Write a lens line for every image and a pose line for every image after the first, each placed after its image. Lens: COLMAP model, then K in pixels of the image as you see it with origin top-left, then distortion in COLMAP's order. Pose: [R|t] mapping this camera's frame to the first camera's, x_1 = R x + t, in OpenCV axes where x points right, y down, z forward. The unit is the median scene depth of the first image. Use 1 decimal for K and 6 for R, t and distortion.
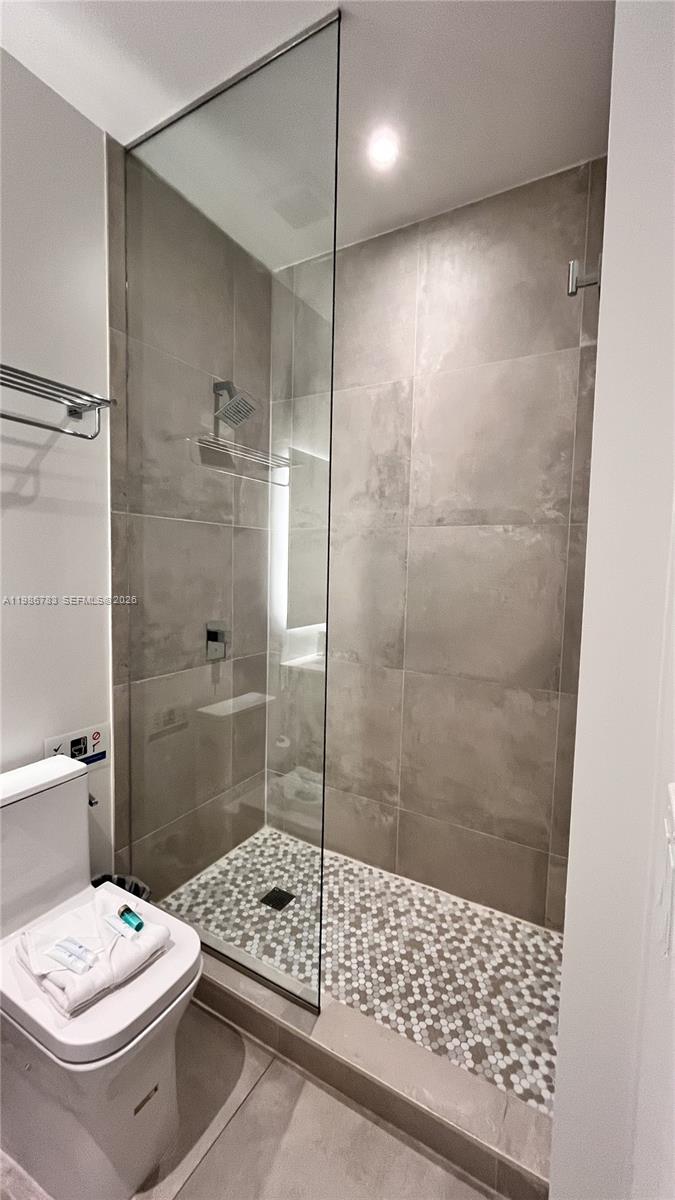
lens RADIAL K [[491.7, 0, 336.8], [0, 491.7, 599.2], [0, 0, 1]] dist [0.002713, -0.000094]
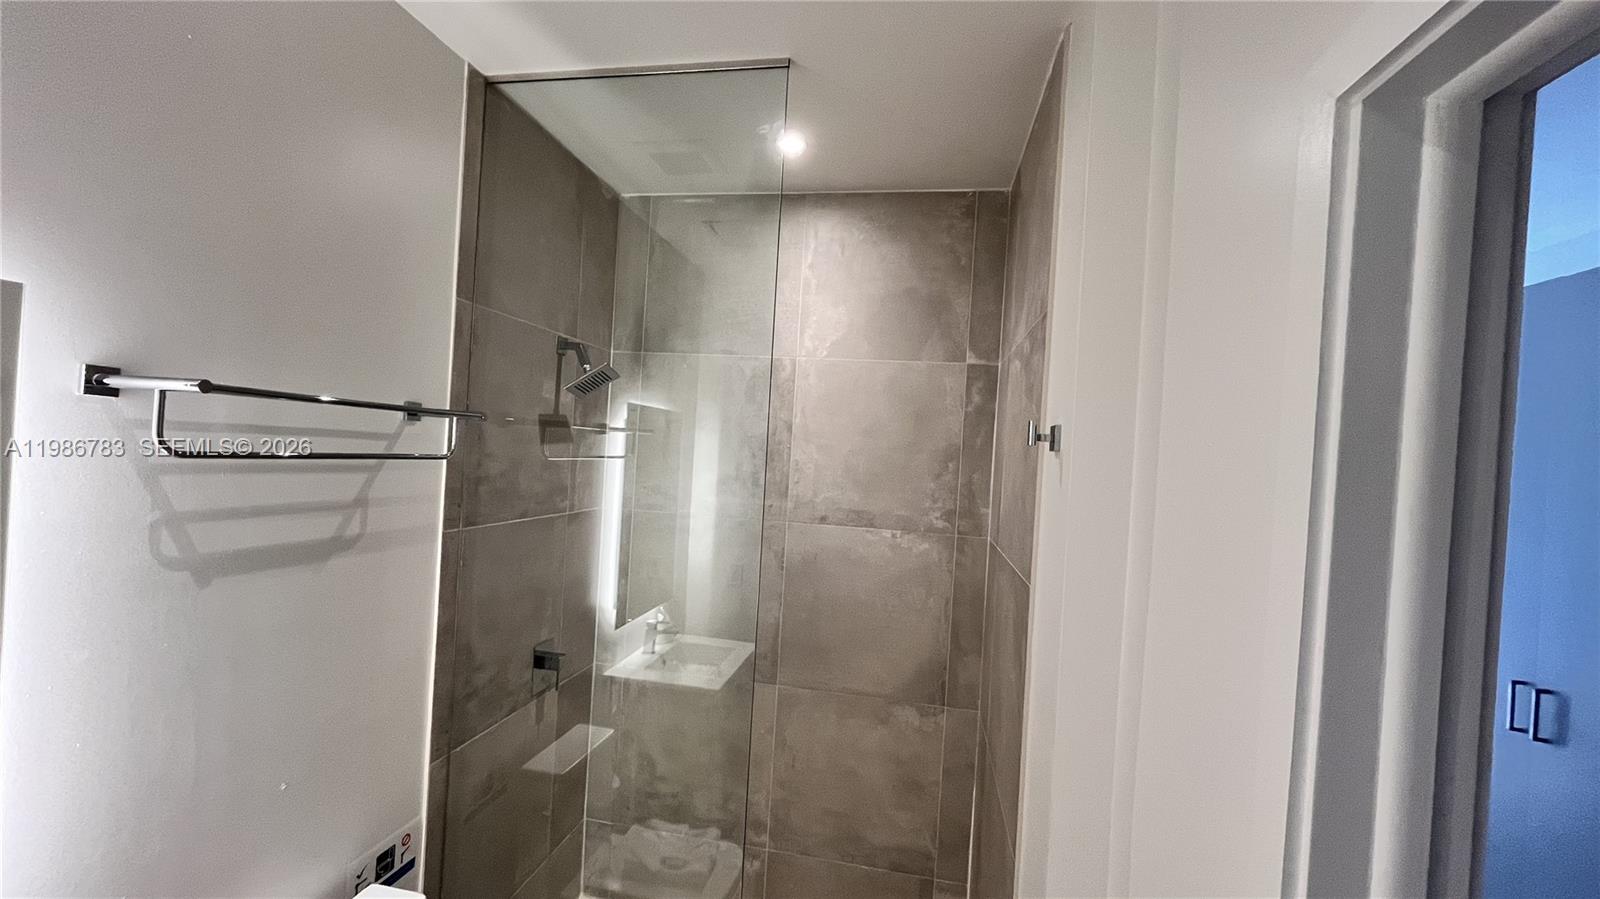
lens RADIAL K [[655.6, 0, 801.0], [0, 655.6, 454.9], [0, 0, 1]] dist [0.002713, -0.000094]
pose [[0.937225, 0.030365, 0.347402, -0.252380], [-0.012809, 0.998527, -0.052723, -0.212815], [-0.348491, 0.044963, 0.936233, -0.122266]]
